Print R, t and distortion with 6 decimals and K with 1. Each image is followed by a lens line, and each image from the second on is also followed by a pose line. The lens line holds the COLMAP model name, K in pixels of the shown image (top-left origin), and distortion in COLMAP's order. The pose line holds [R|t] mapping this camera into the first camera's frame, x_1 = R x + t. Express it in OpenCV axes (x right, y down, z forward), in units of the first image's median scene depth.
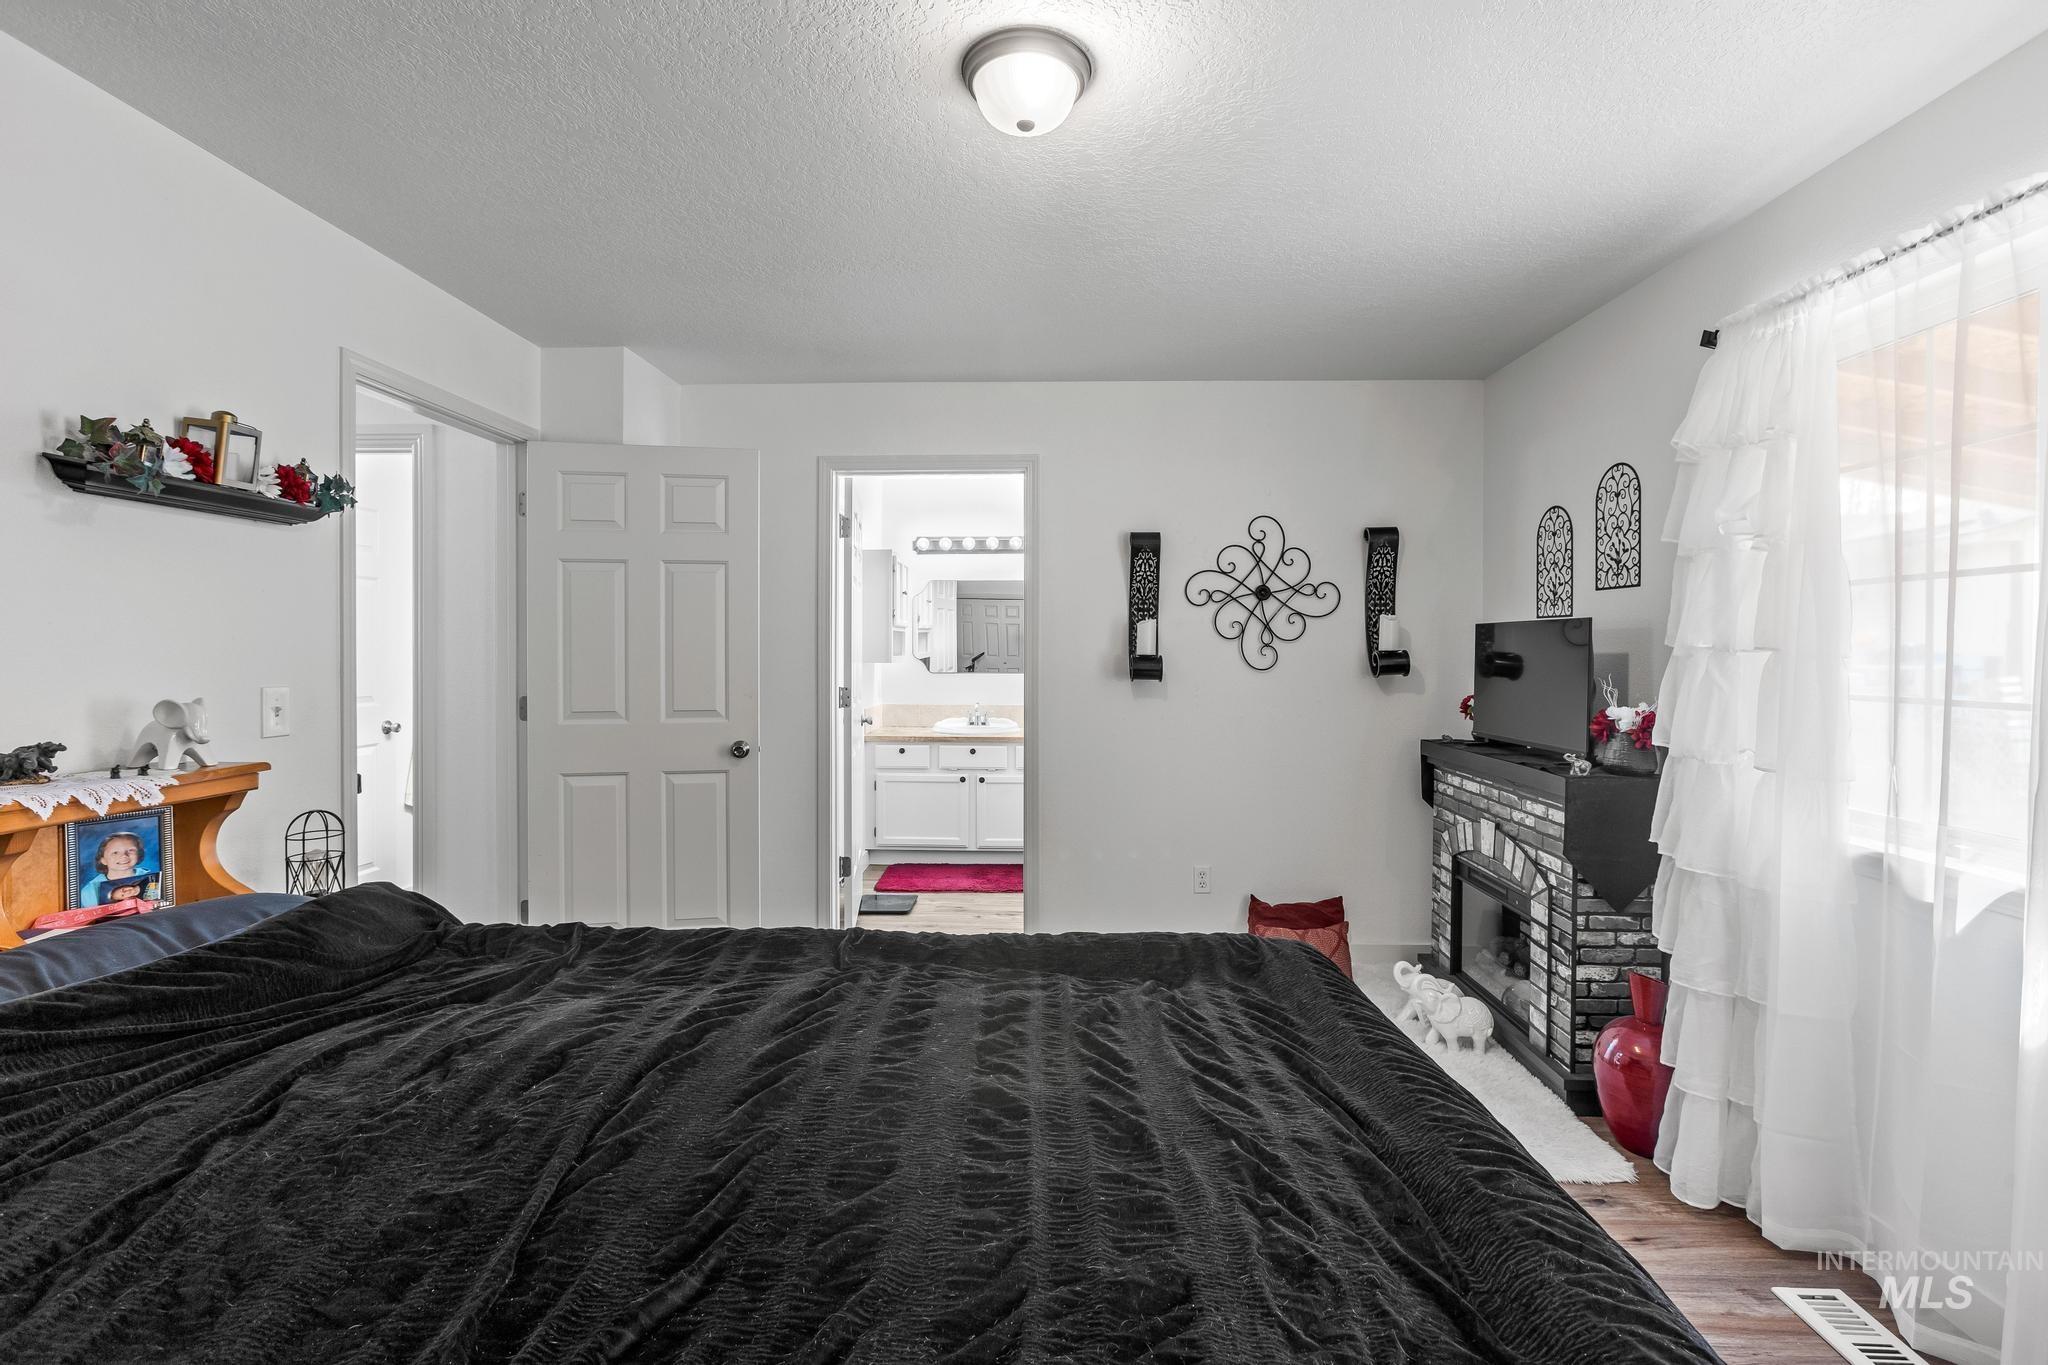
lens RADIAL K [[921.8, 0, 1027.1], [0, 921.8, 661.6], [0, 0, 1]] dist [-0.019612, 0.014443]
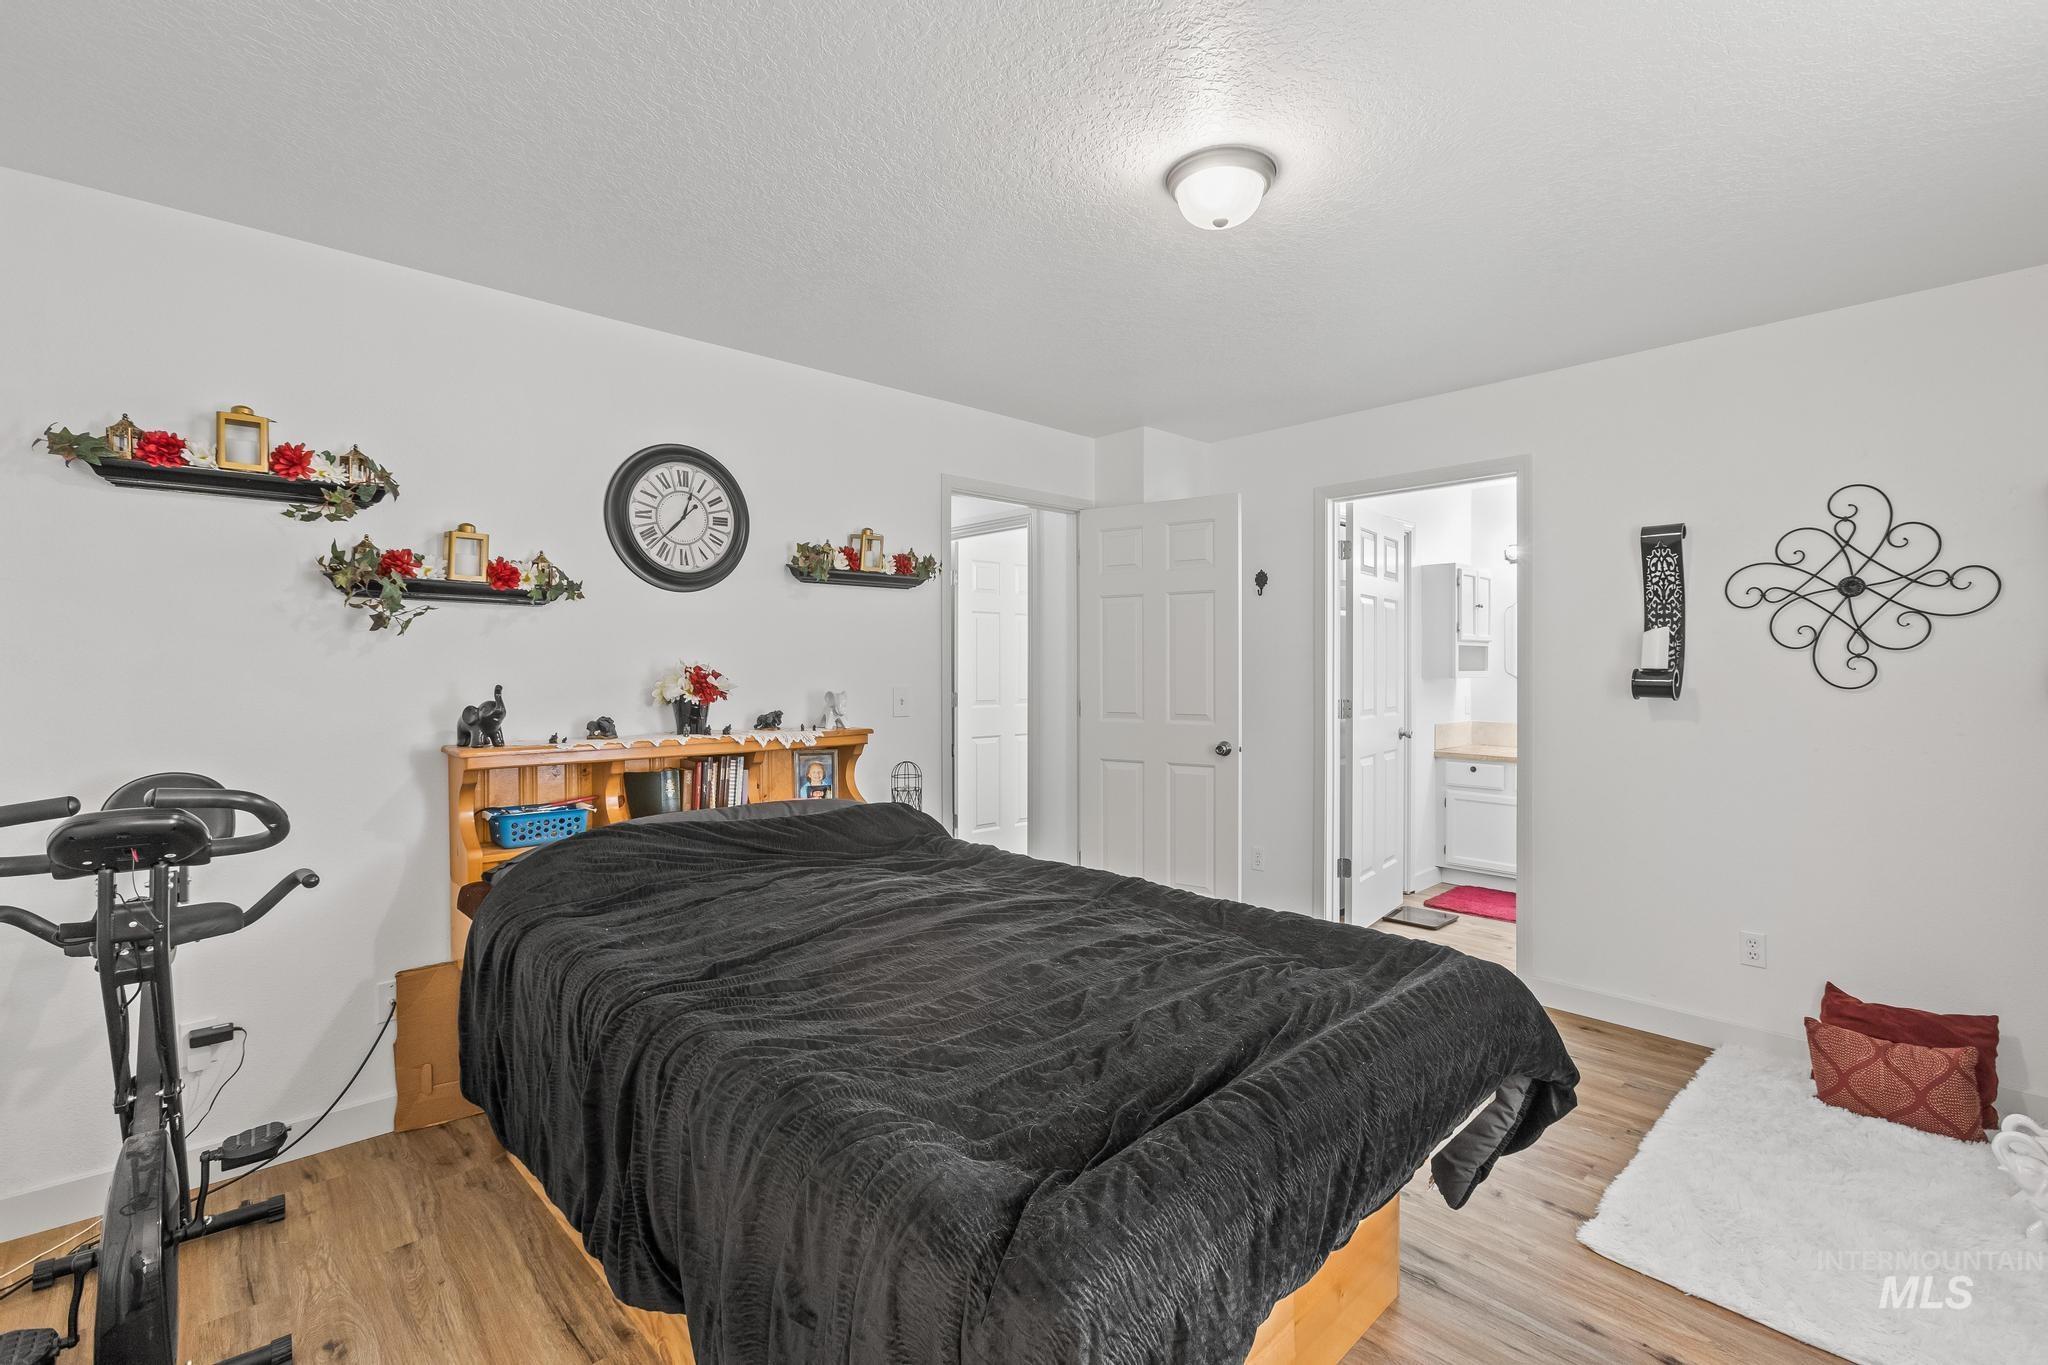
lens RADIAL K [[910.4, 0, 1024.0], [0, 910.4, 682.5], [0, 0, 1]] dist [-0.017834, 0.014297]
pose [[0.705597, 0.010463, -0.708536, 0.369140], [-0.007737, 0.999945, 0.007062, 0.004773], [0.708571, 0.000499, 0.705640, -0.008674]]
